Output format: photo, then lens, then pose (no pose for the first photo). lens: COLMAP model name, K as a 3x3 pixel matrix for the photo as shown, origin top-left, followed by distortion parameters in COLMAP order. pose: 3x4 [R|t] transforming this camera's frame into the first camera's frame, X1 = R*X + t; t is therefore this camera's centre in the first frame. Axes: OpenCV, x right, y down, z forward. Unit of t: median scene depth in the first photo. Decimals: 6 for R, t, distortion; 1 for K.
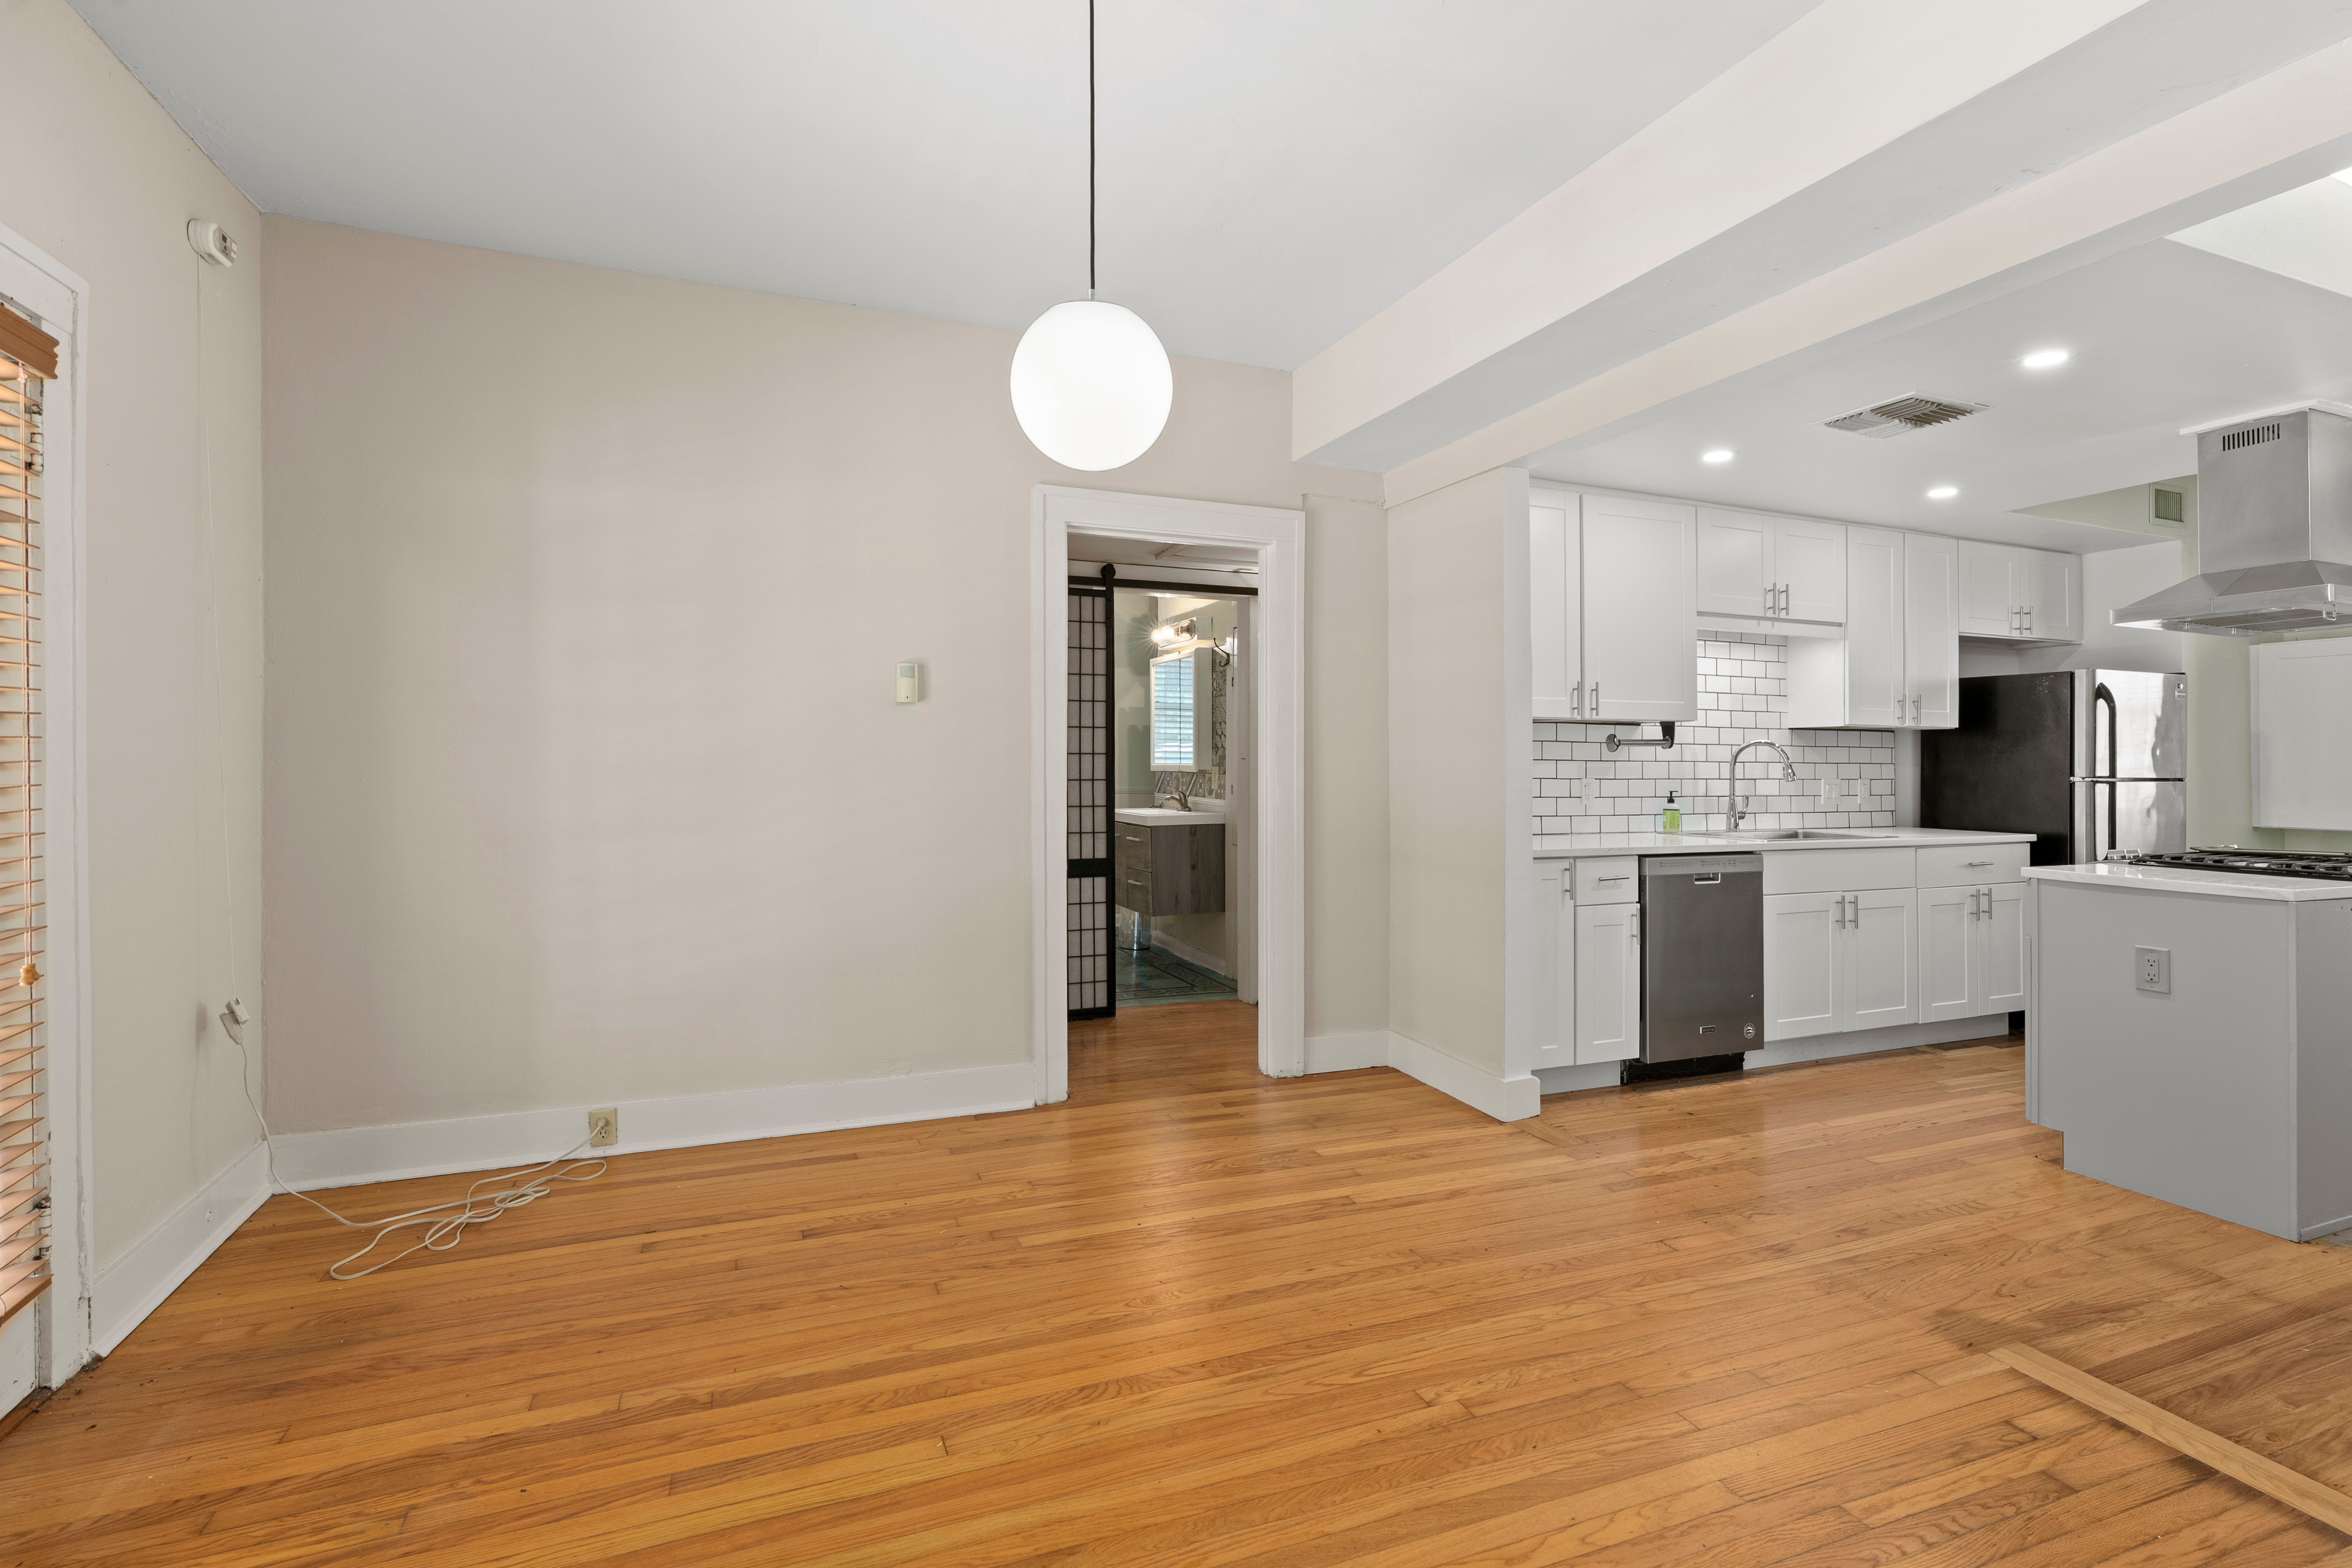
lens RADIAL K [[1070.8, 0, 1187.2], [0, 1070.8, 761.3], [0, 0, 1]] dist [-0.012666, 0.003802]
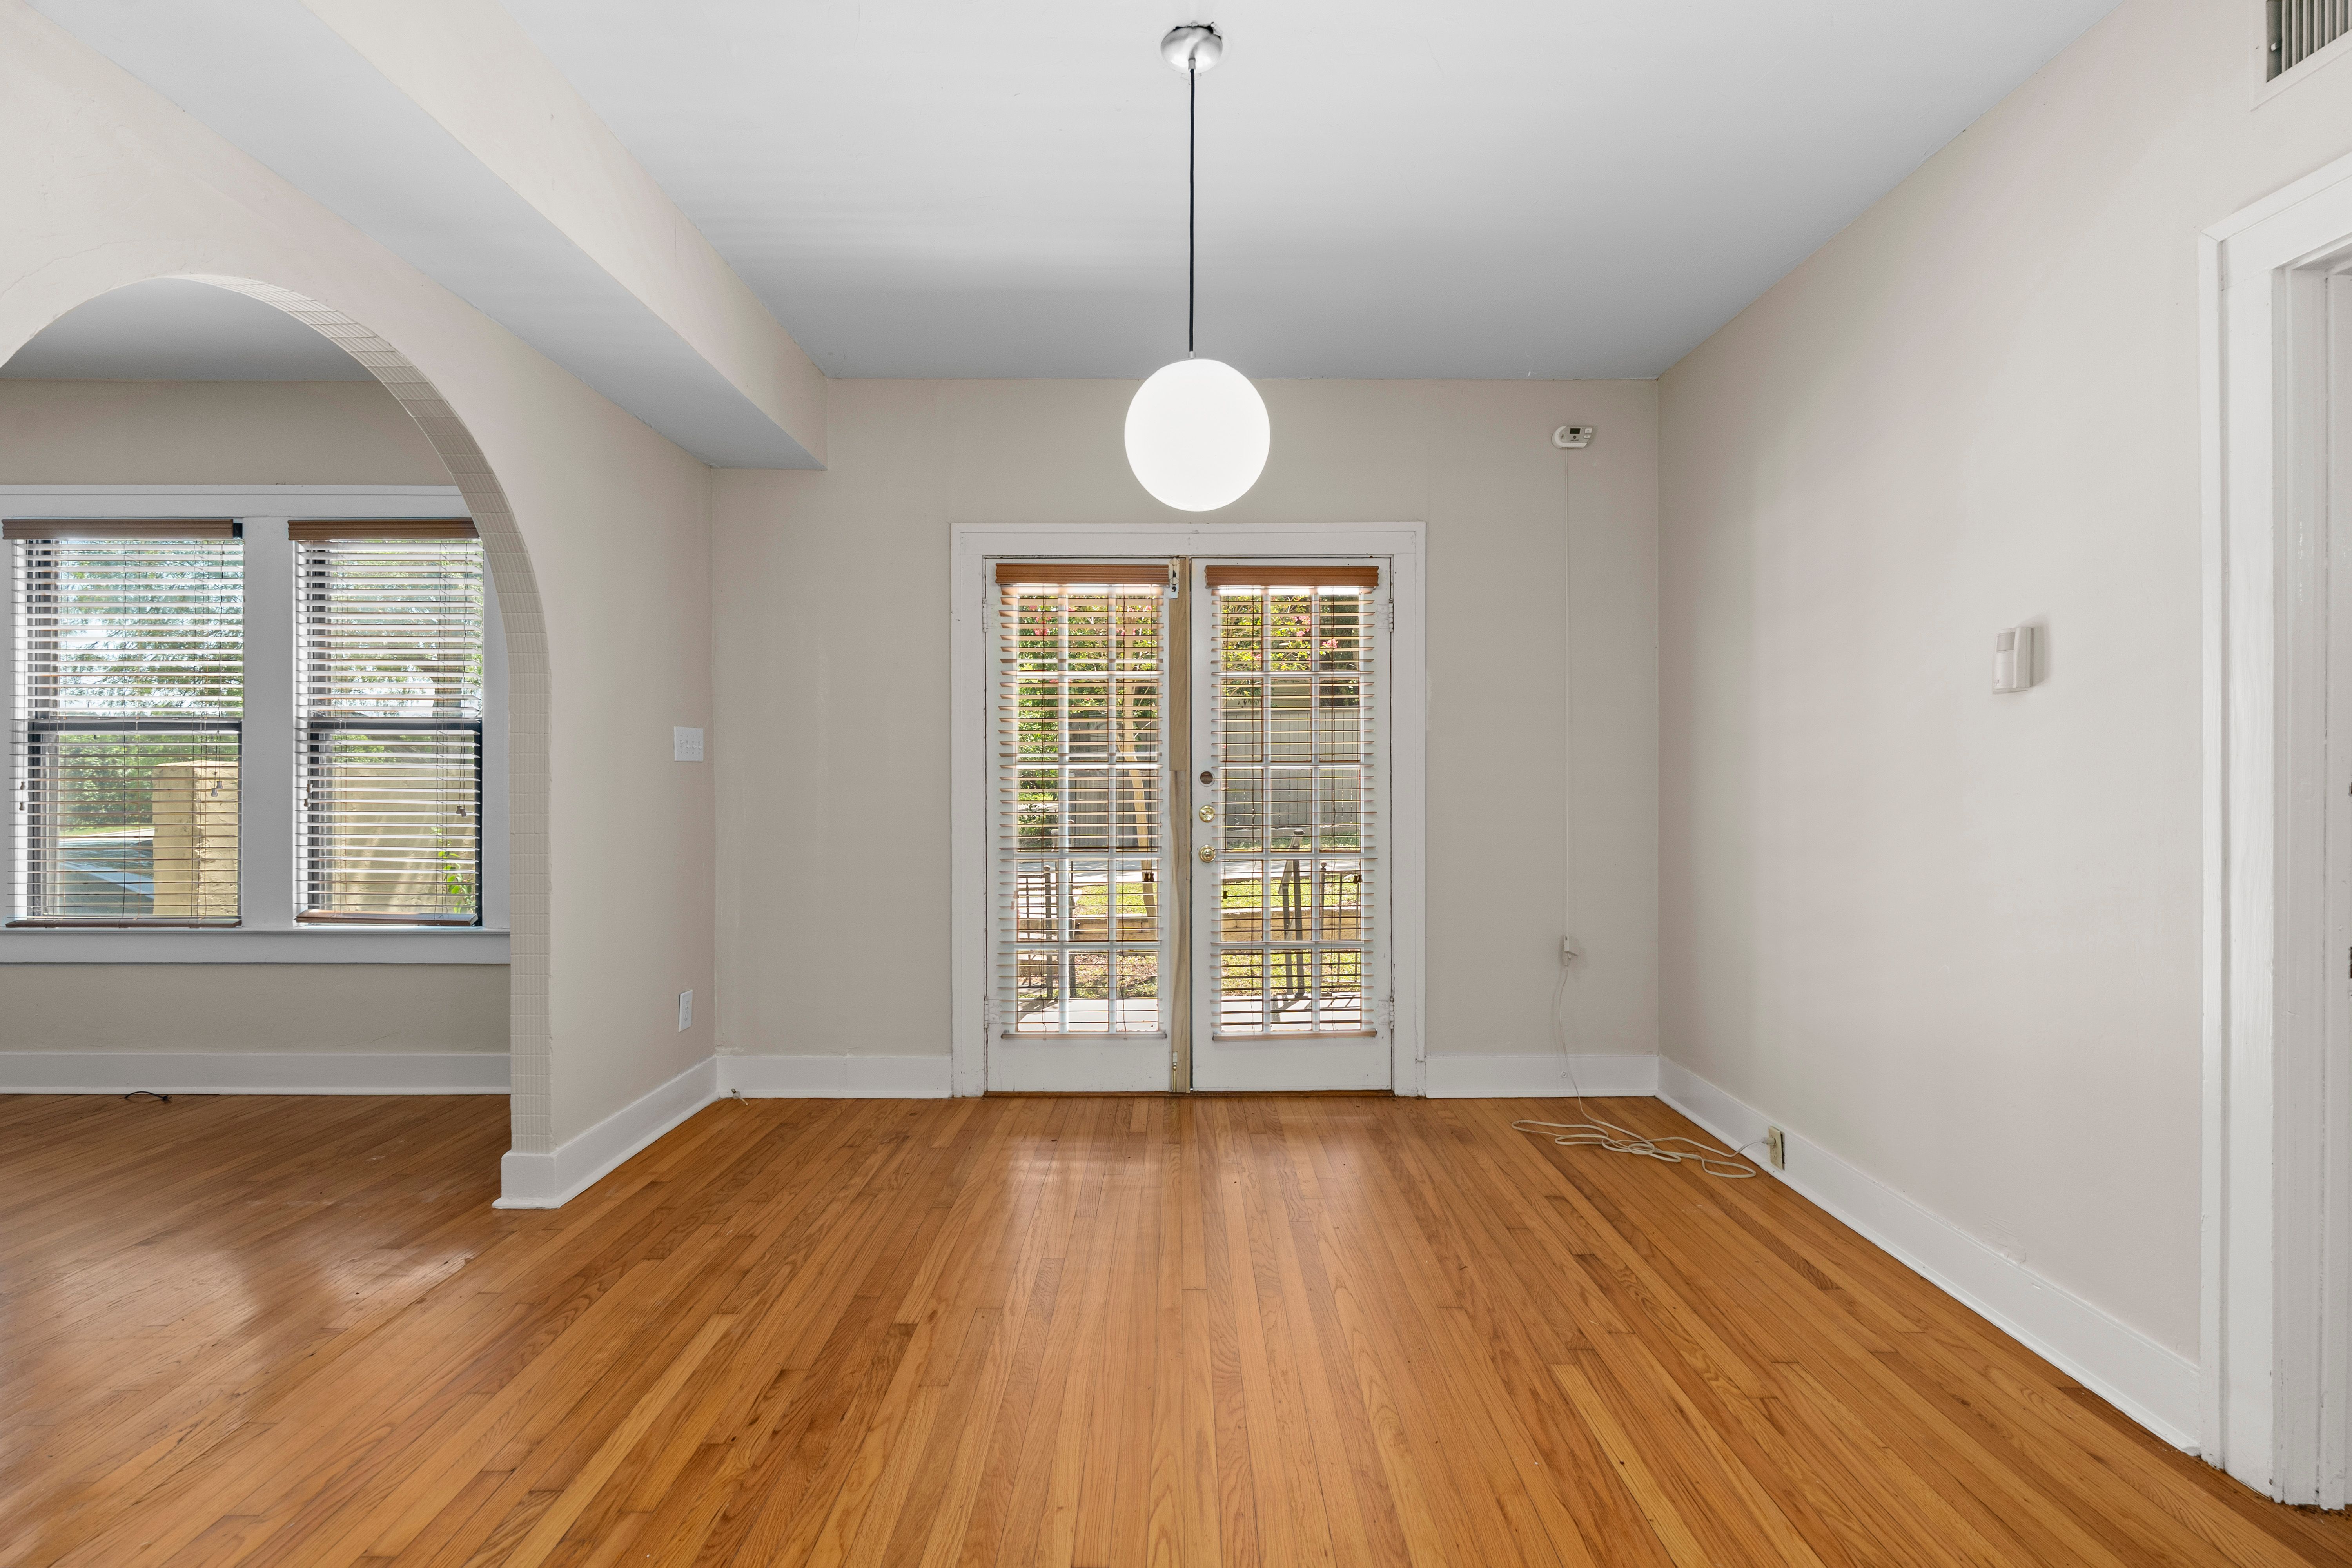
lens RADIAL K [[1070.8, 0, 1184.9], [0, 1070.8, 782.0], [0, 0, 1]] dist [-0.012666, 0.003802]
pose [[-0.368908, -0.003736, -0.929459, 0.433571], [-0.008912, 0.999960, -0.000482, 0.004327], [0.929423, 0.008106, -0.368926, 0.627857]]
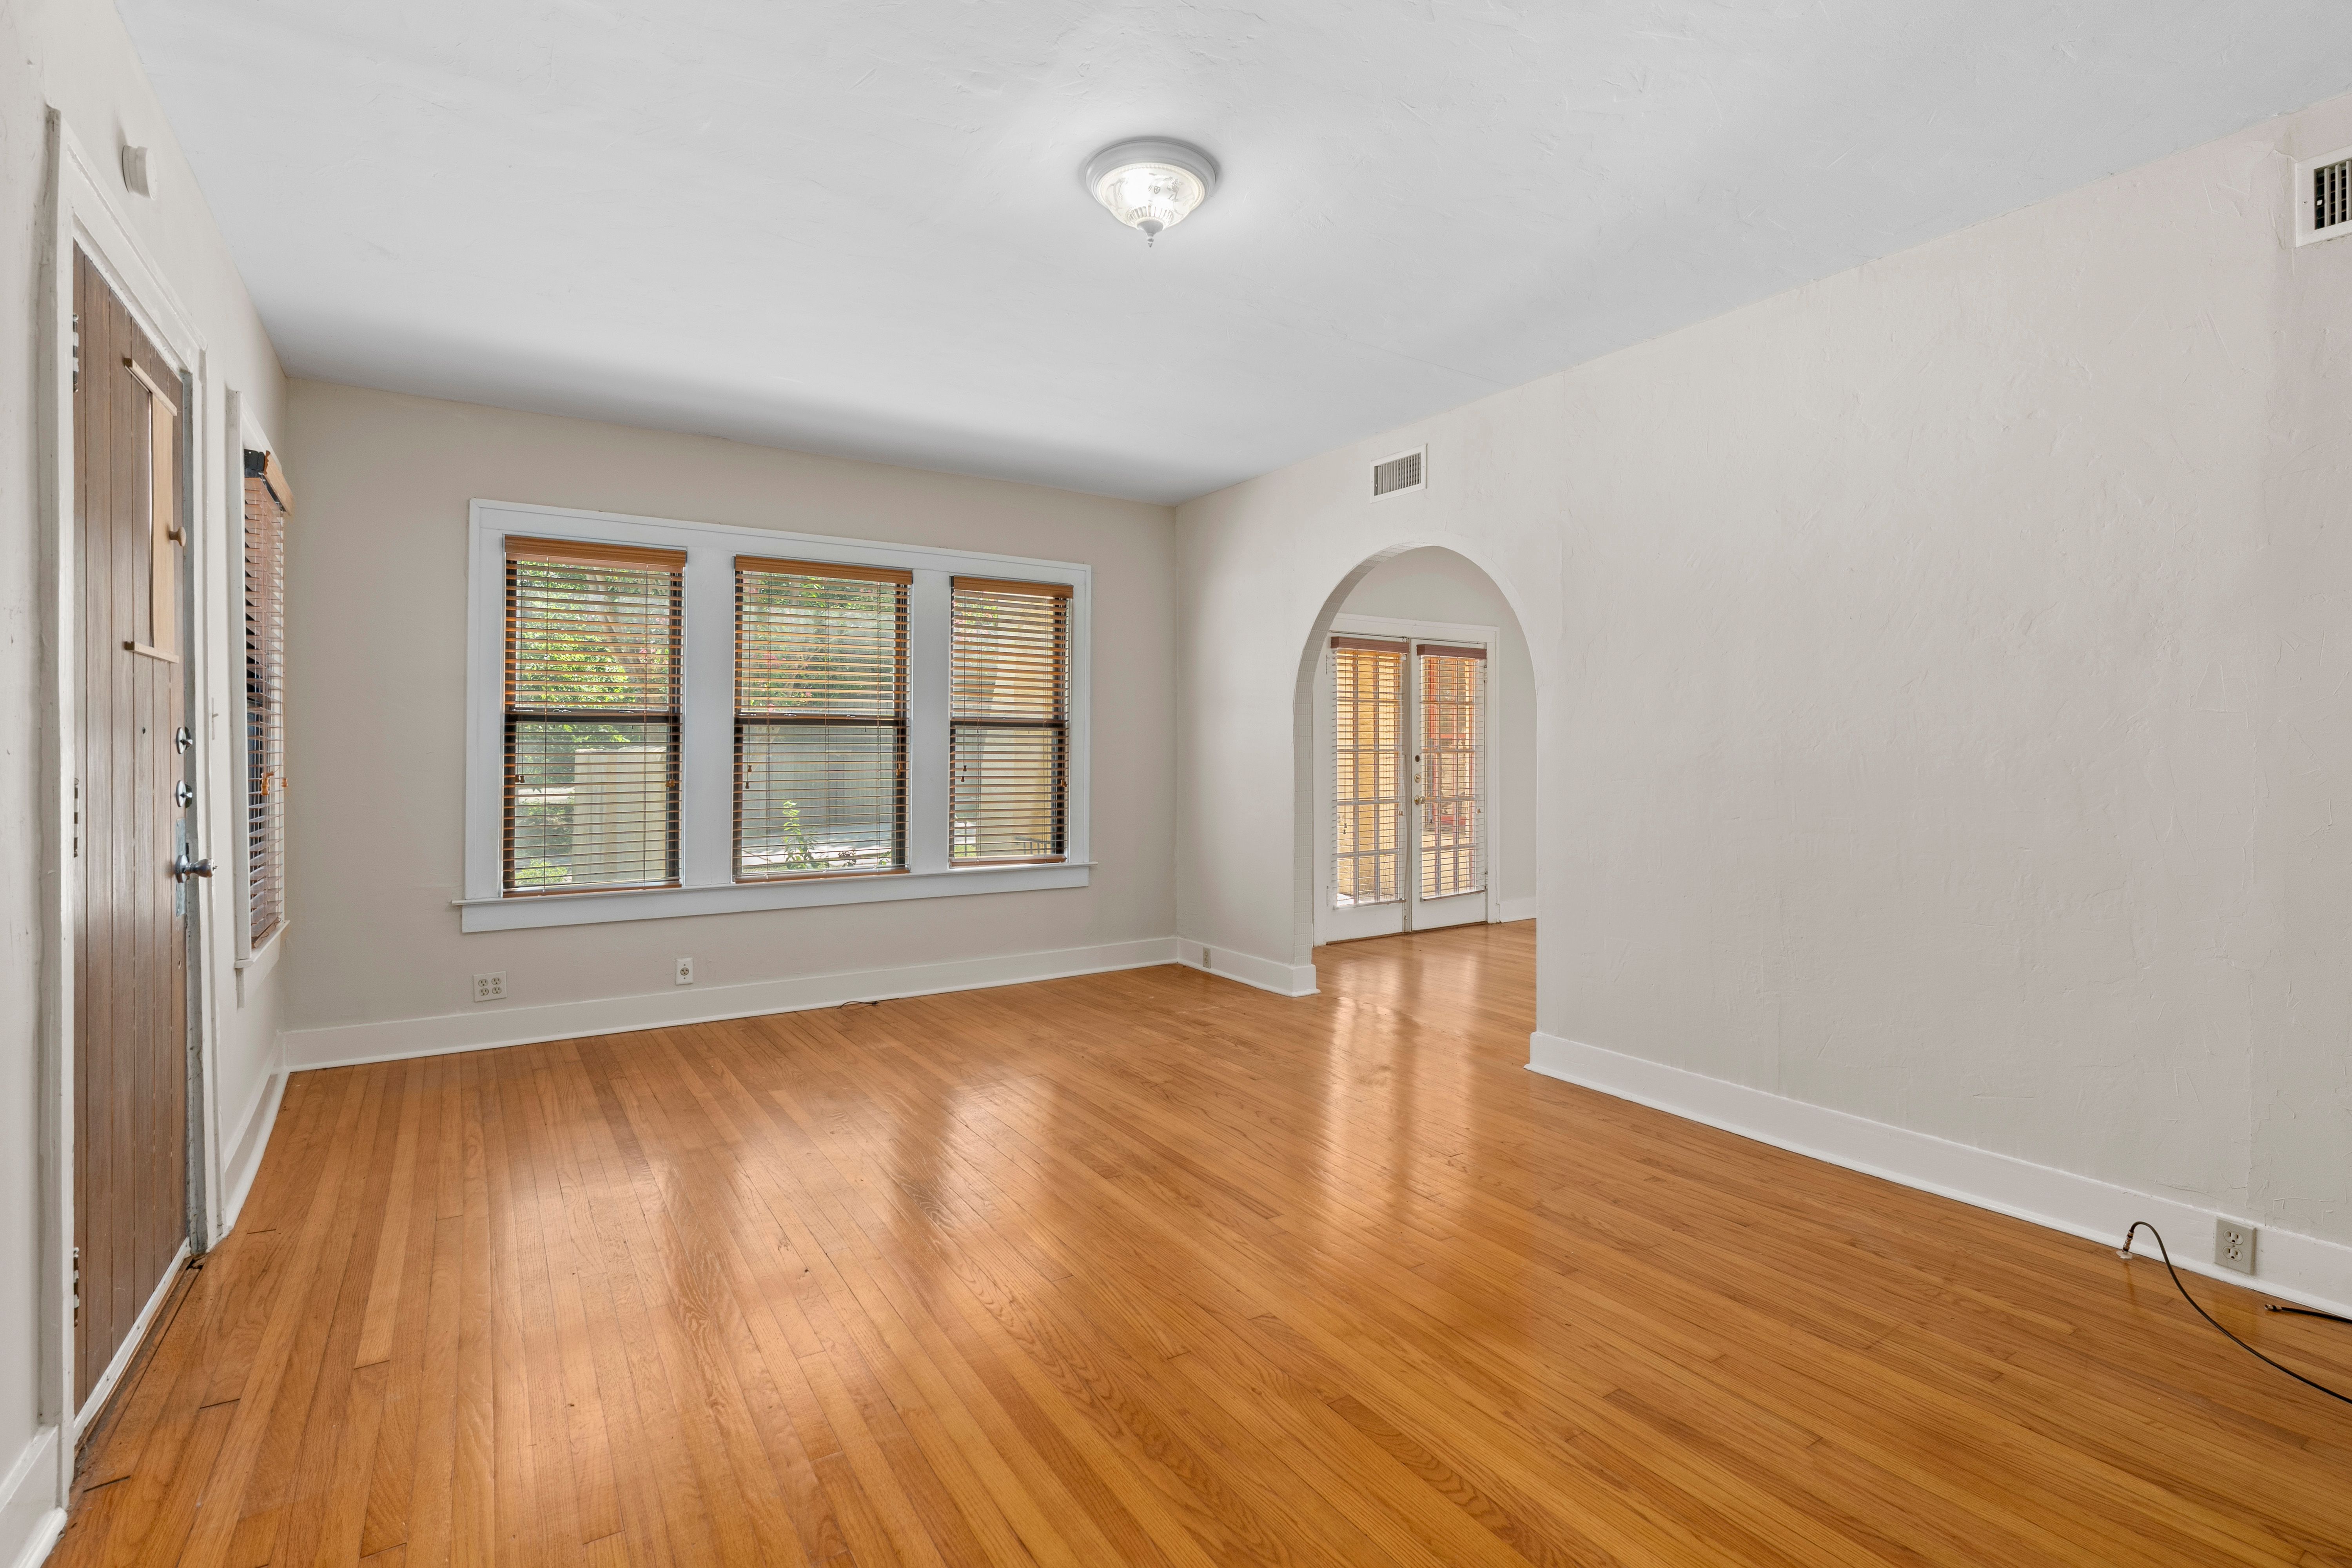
lens RADIAL K [[1070.8, 0, 1167.1], [0, 1070.8, 767.6], [0, 0, 1]] dist [-0.012666, 0.003802]
pose [[0.187690, 0.006896, -0.982204, 1.134239], [-0.004156, 0.999972, 0.006227, 0.004088], [0.982220, 0.002914, 0.187713, -0.369687]]
